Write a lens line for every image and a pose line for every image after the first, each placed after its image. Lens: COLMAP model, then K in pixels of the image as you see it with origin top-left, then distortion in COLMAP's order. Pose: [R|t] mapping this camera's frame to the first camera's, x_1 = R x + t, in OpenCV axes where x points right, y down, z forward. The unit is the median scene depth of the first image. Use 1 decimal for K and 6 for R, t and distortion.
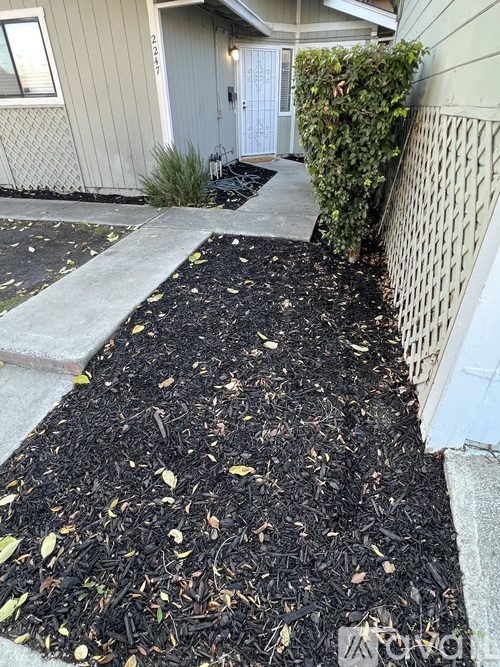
lens RADIAL K [[360.6, 0, 249.5], [0, 360.6, 335.3], [0, 0, 1]] dist [-0.002974, -0.000677]
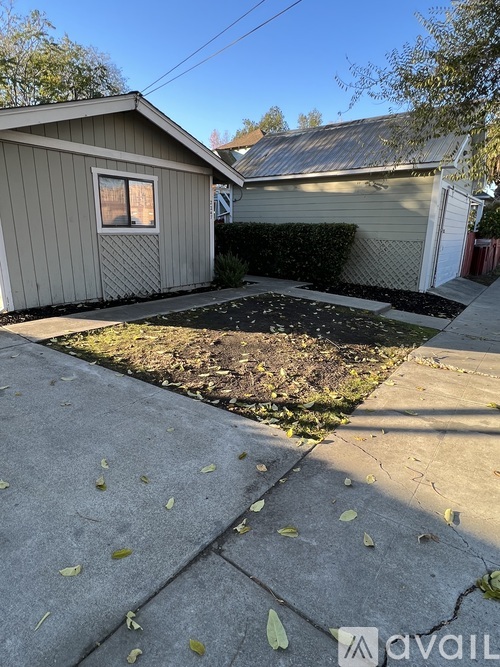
lens RADIAL K [[373.5, 0, 248.6], [0, 373.5, 333.5], [0, 0, 1]] dist [0.004181, -0.000061]
pose [[0.402494, -0.227968, 0.886583, -1.754662], [0.478692, 0.877943, 0.008428, -0.147533], [-0.780290, 0.421008, 0.462493, 0.226935]]
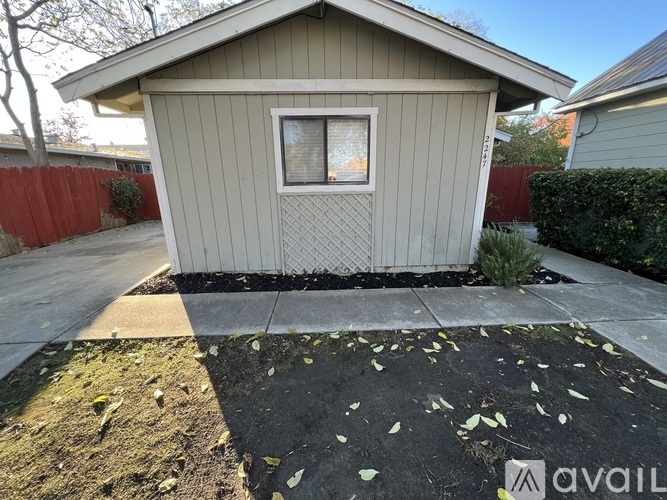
lens RADIAL K [[266.8, 0, 334.5], [0, 266.8, 251.9], [0, 0, 1]] dist [-0.002602, -0.000139]
pose [[0.959110, -0.074267, 0.273116, -0.831701], [0.152582, 0.948406, -0.277931, -0.303963], [-0.238383, 0.308239, 0.920957, 0.415321]]
